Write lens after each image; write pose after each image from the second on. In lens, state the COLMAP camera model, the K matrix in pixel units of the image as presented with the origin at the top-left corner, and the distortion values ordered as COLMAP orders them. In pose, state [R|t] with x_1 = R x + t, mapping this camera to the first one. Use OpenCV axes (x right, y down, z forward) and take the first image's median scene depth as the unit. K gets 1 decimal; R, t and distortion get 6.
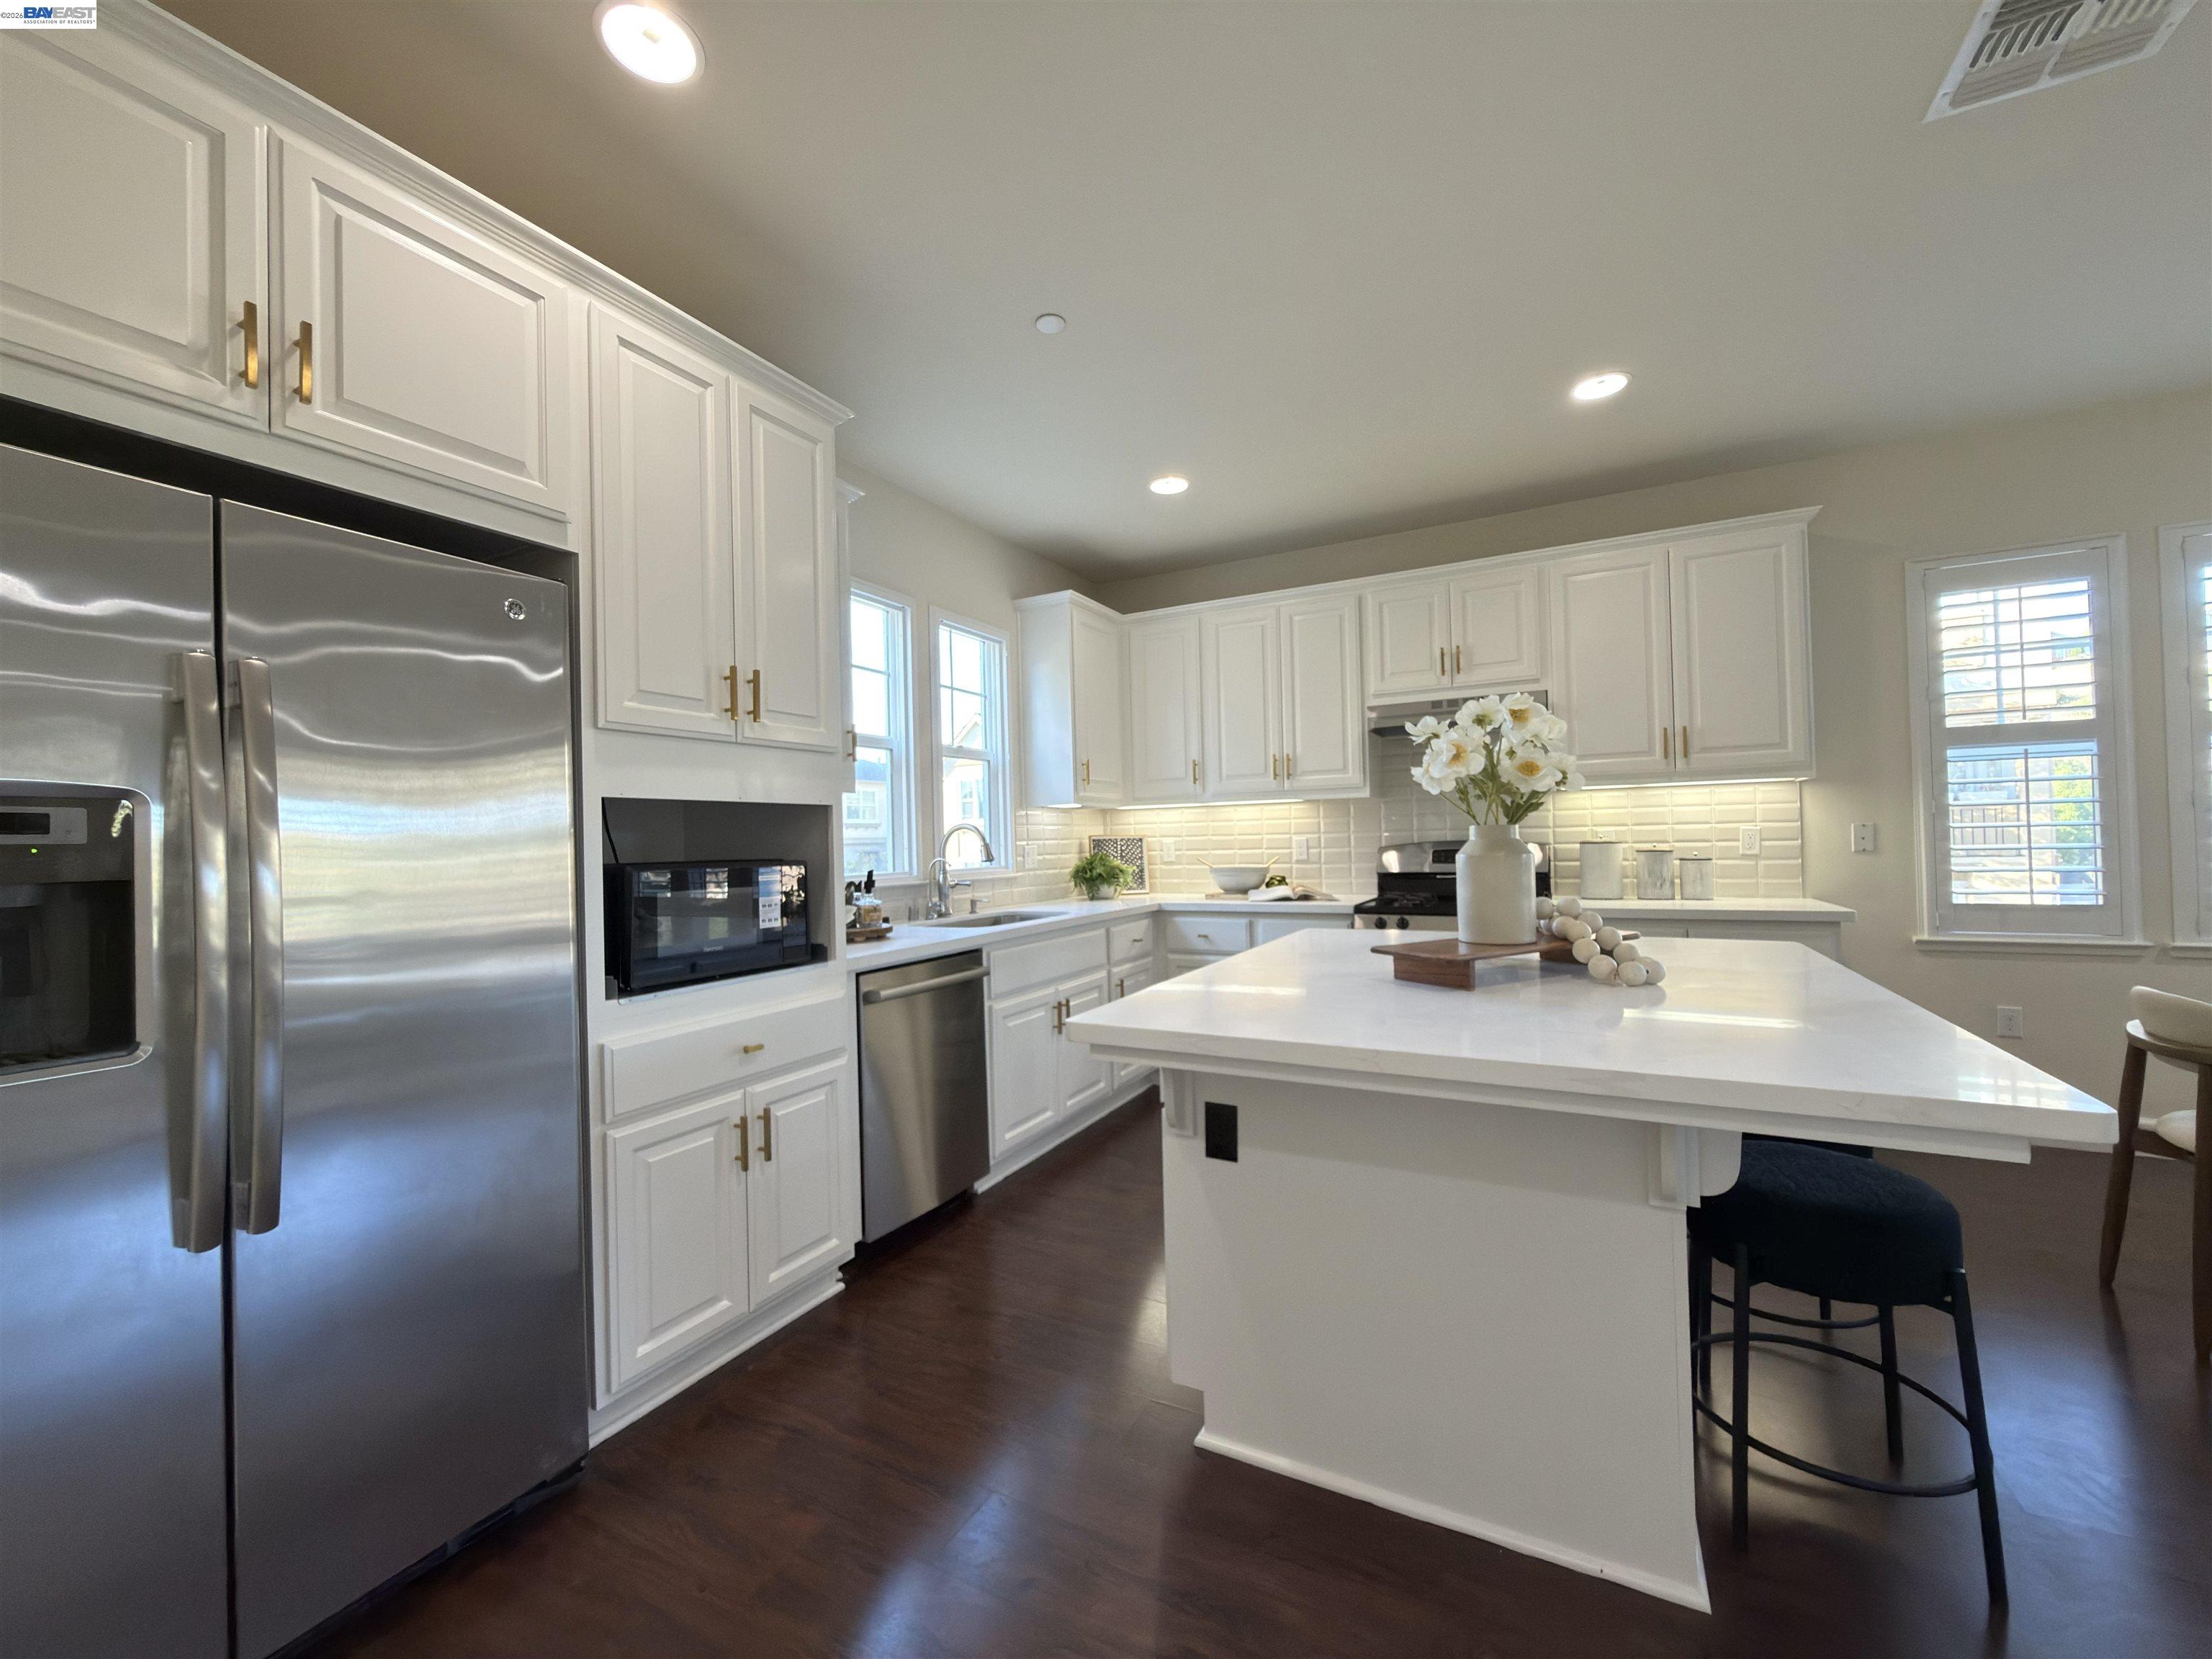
lens RADIAL K [[878.3, 0, 1110.0], [0, 878.3, 830.6], [0, 0, 1]] dist [0.001127, -0.002456]
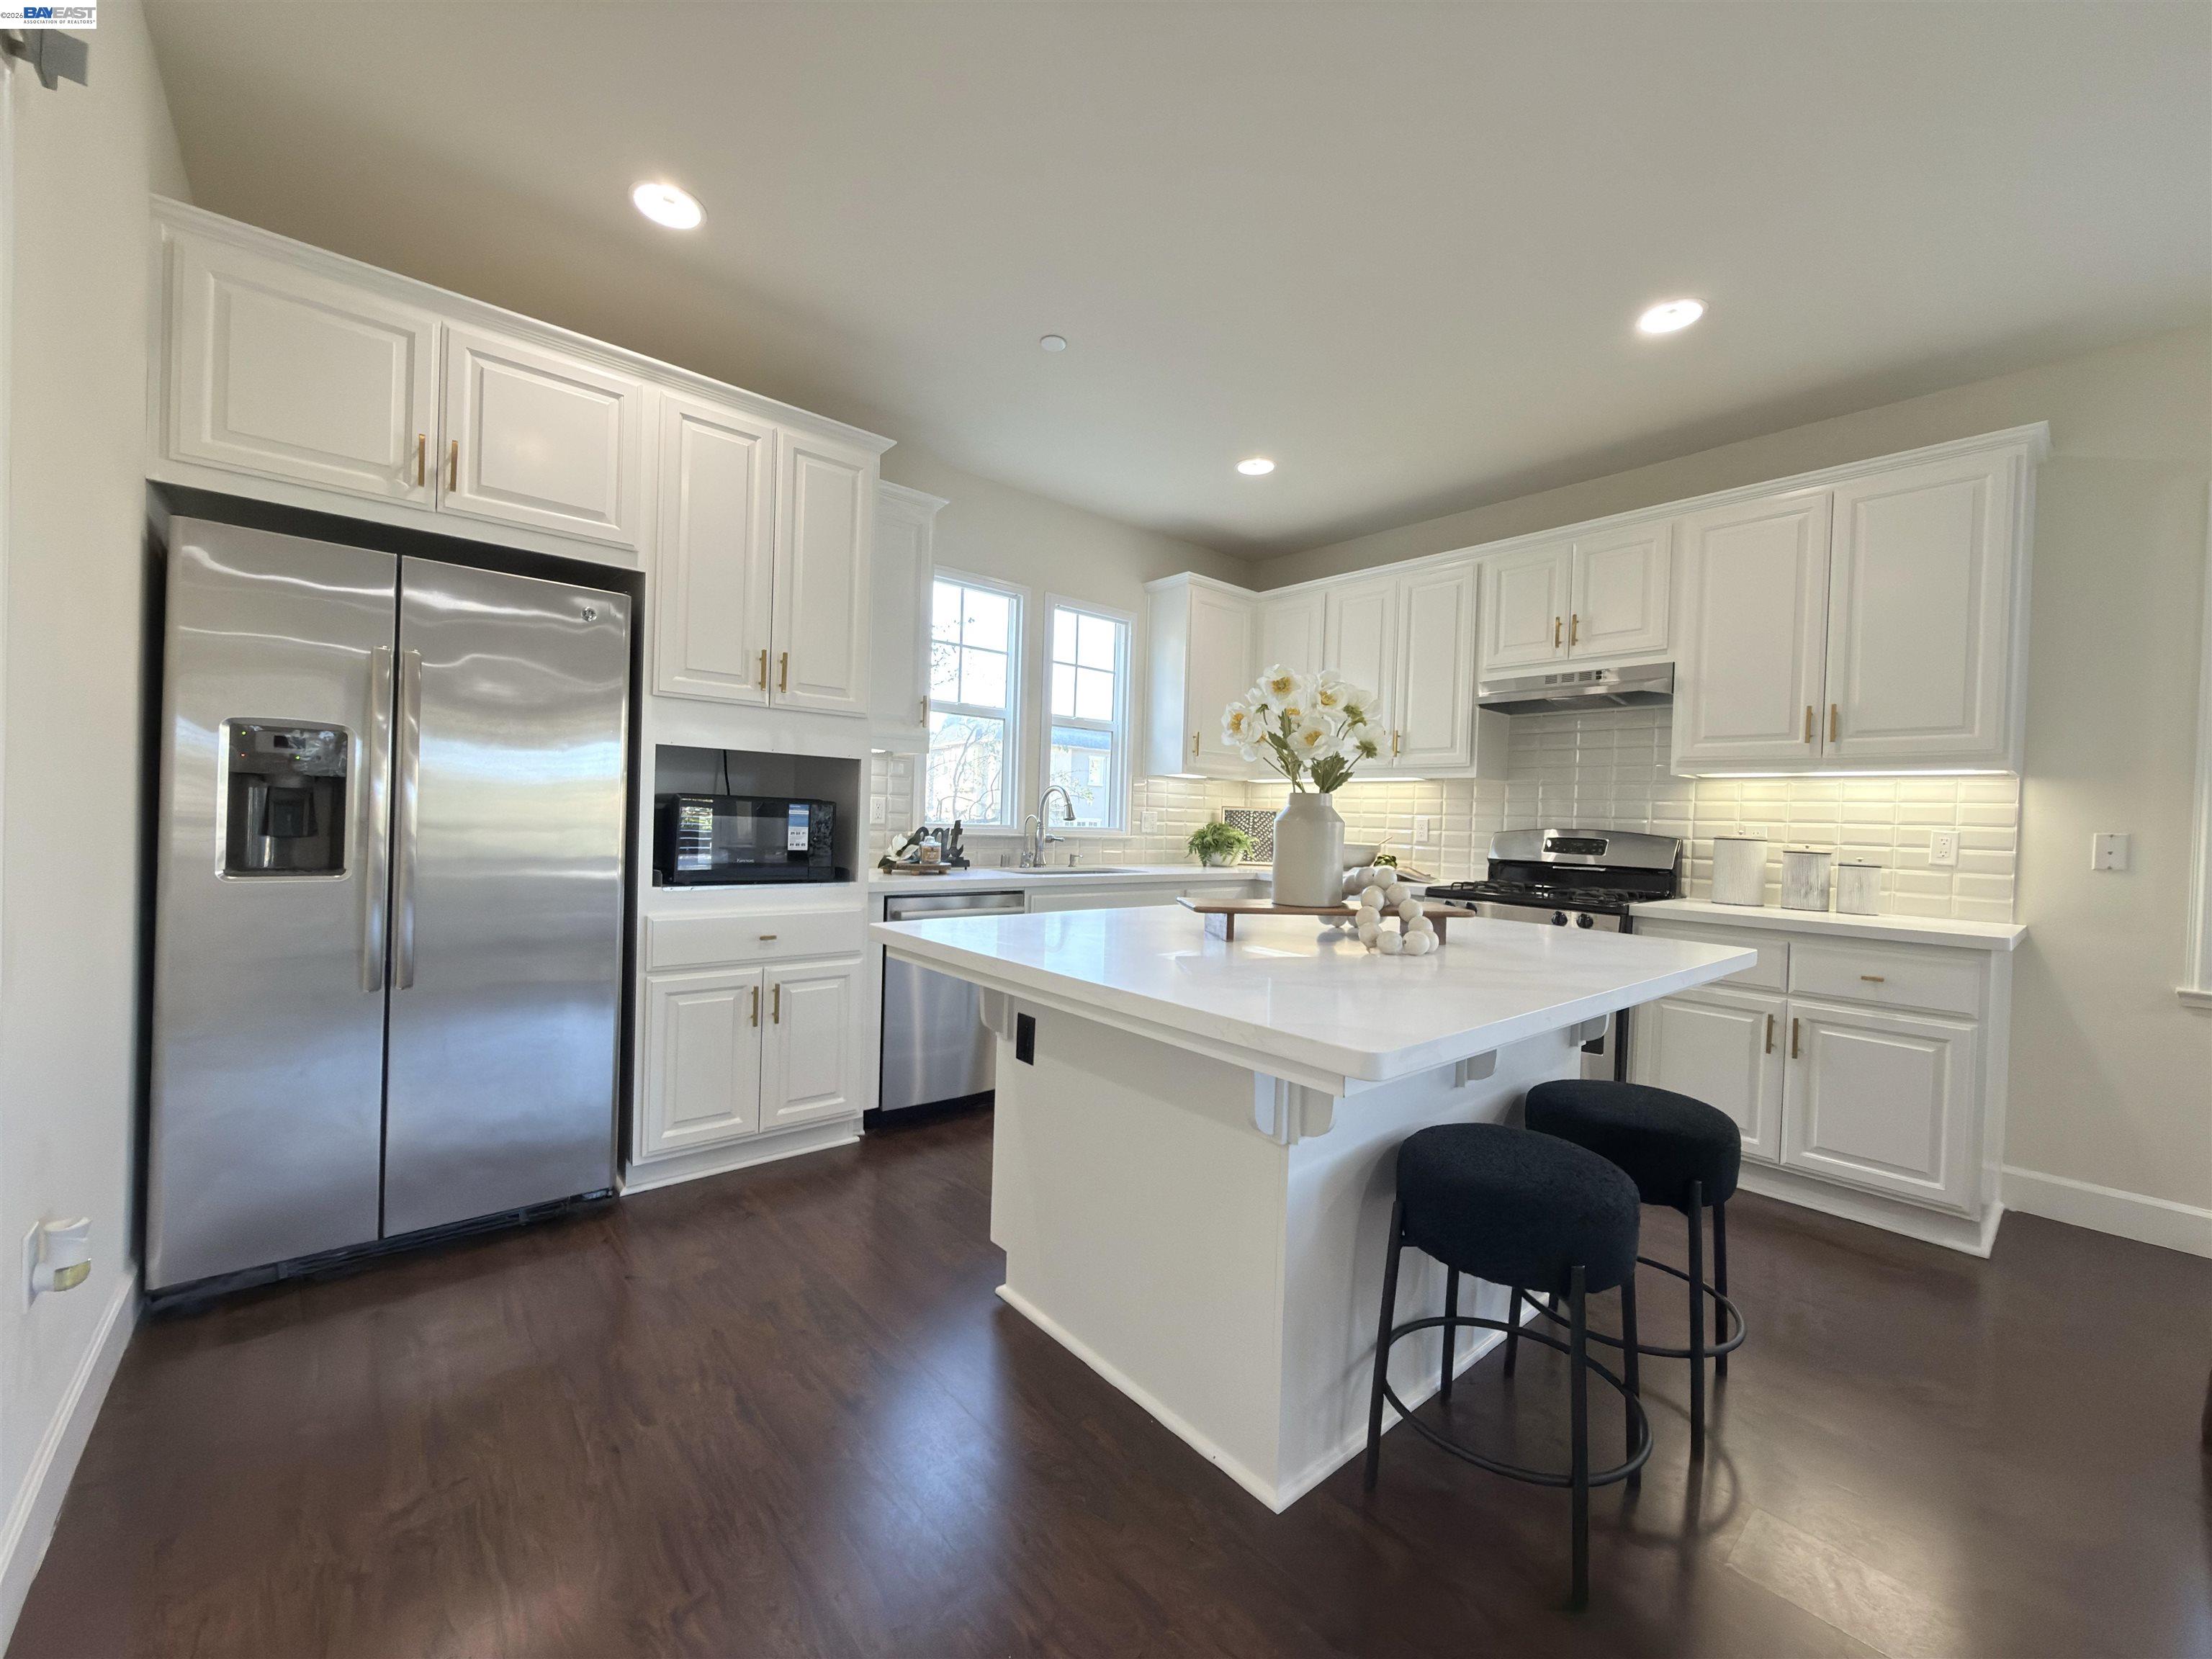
lens RADIAL K [[878.3, 0, 1110.0], [0, 878.3, 830.6], [0, 0, 1]] dist [0.001127, -0.002456]
pose [[0.929708, 0.059853, -0.363403, 0.370036], [-0.051041, 0.998124, 0.033814, 0.009321], [0.364745, -0.012889, 0.931018, -0.033763]]
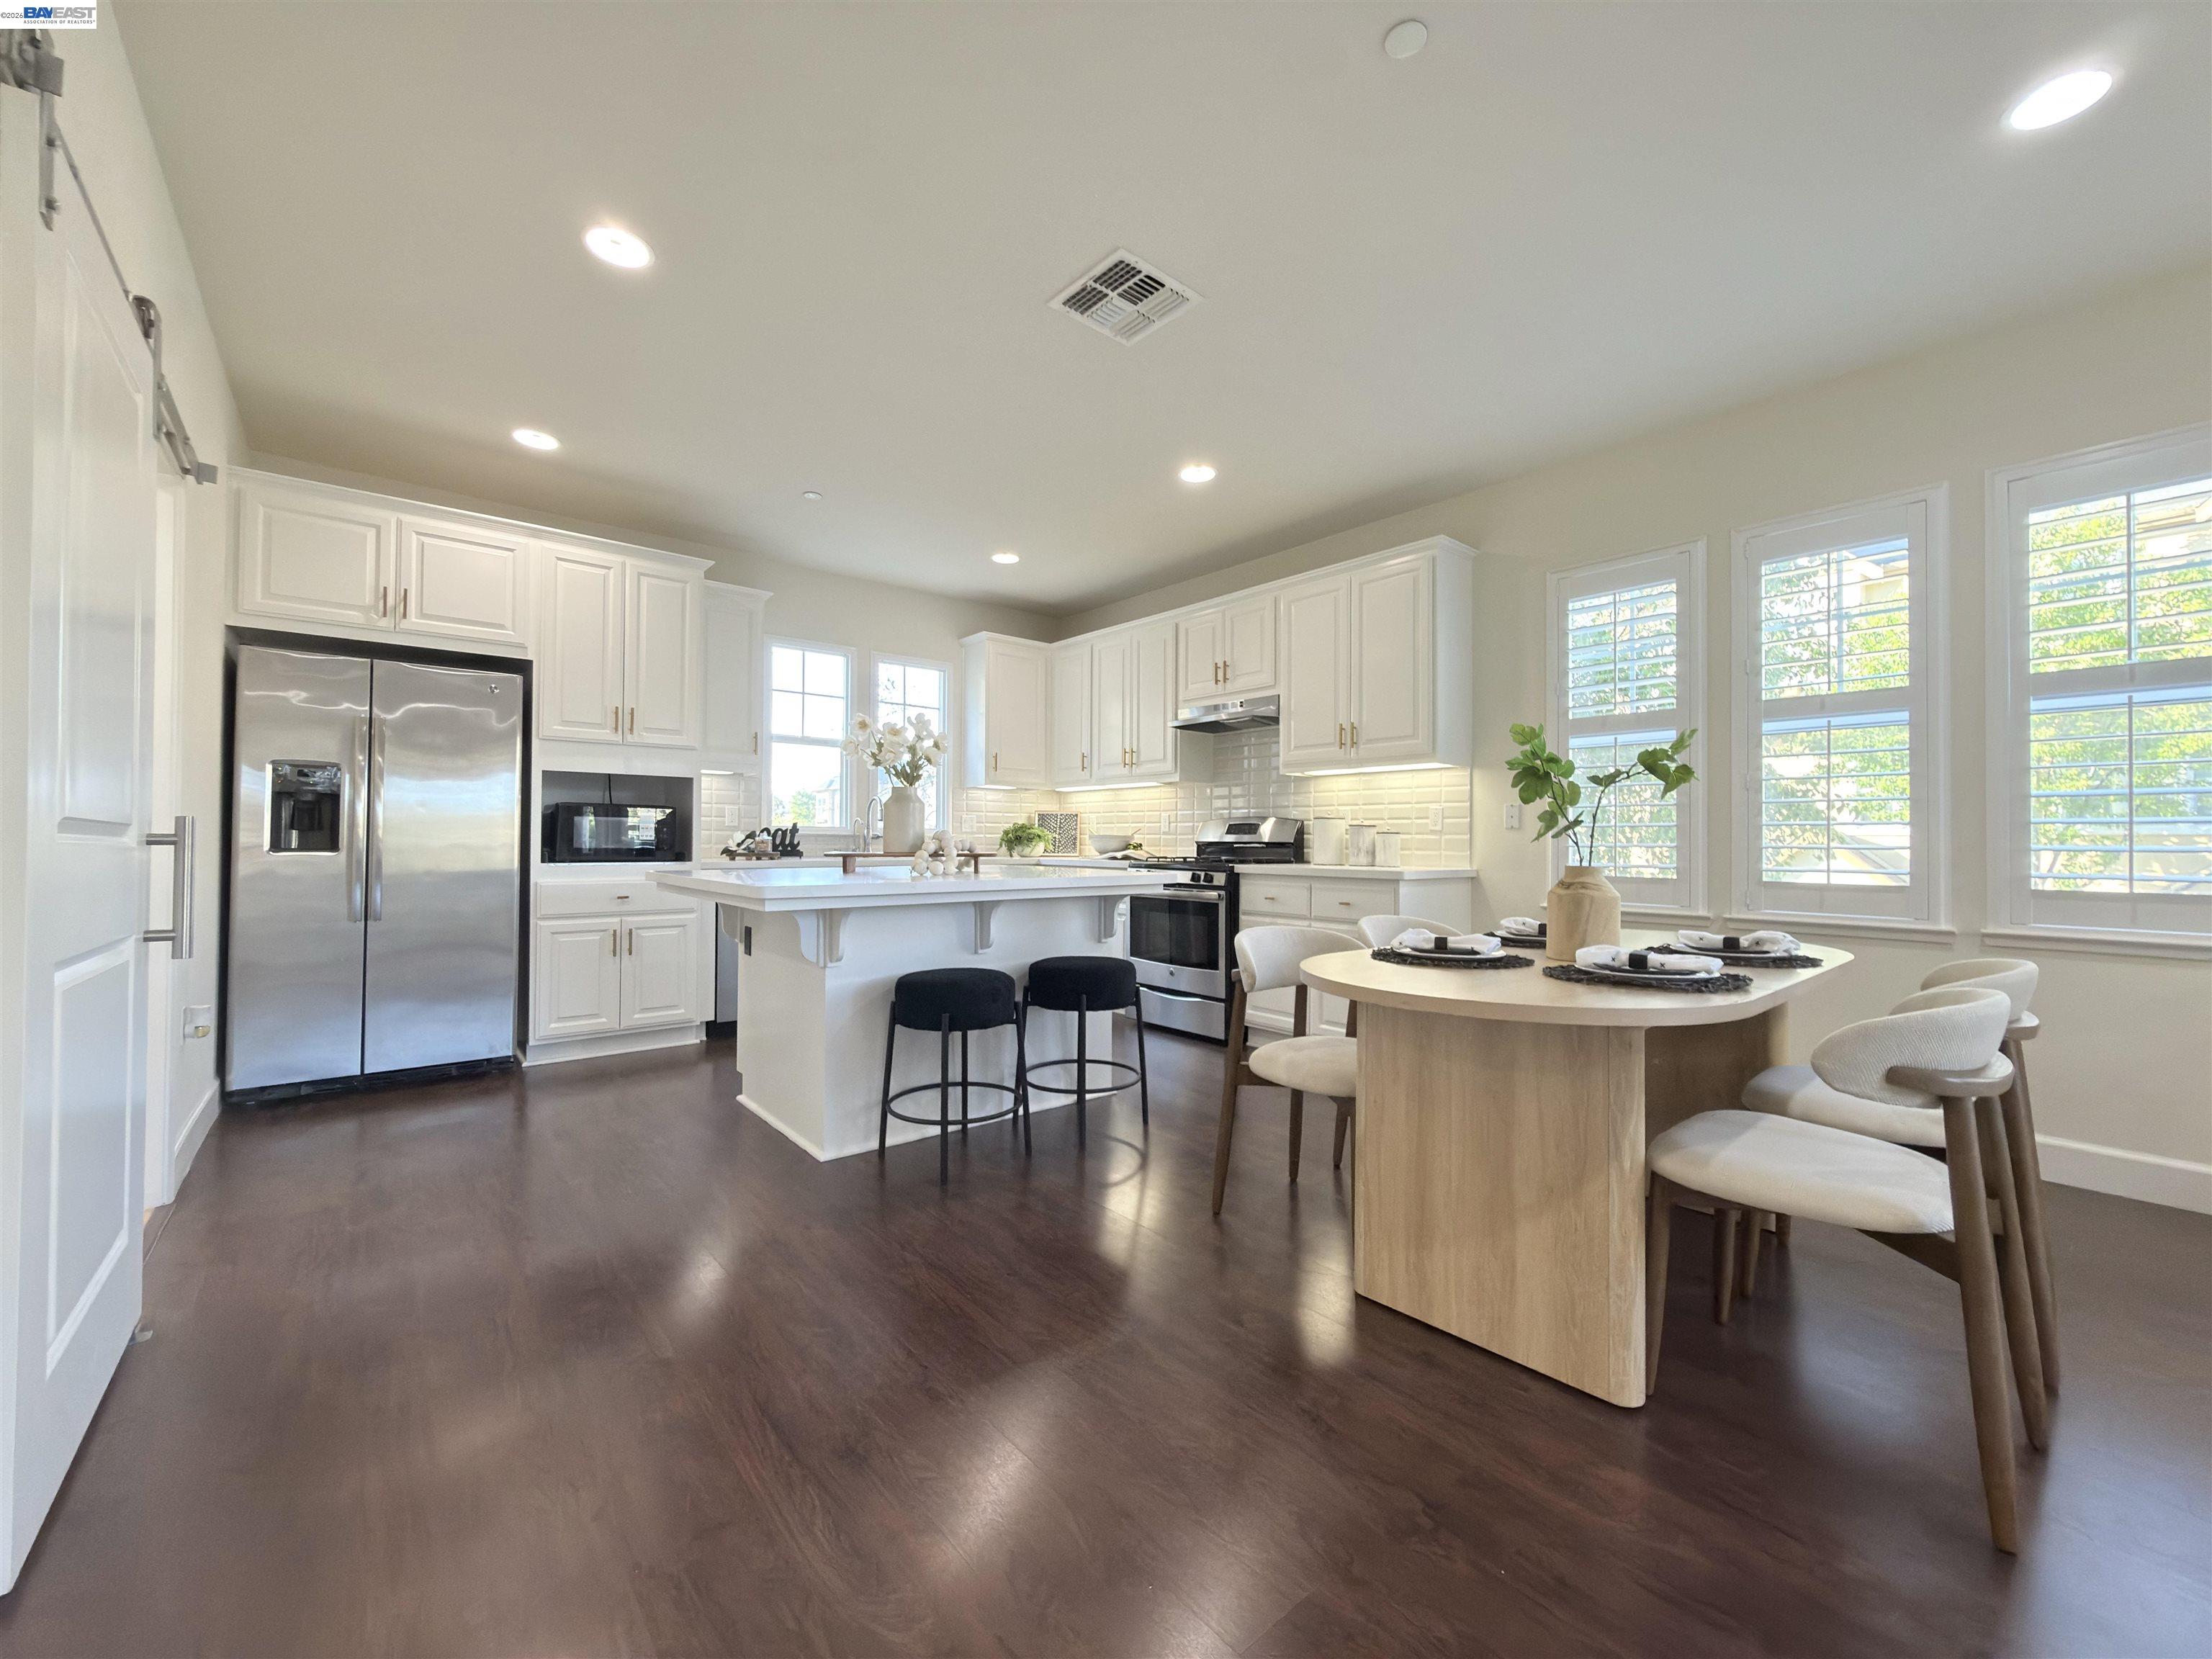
lens RADIAL K [[878.3, 0, 1110.0], [0, 878.3, 830.6], [0, 0, 1]] dist [0.001127, -0.002456]
pose [[0.926576, 0.025795, -0.375221, 0.914865], [-0.024517, 0.999666, 0.008181, 0.034755], [0.375307, 0.001619, 0.926899, -0.292270]]
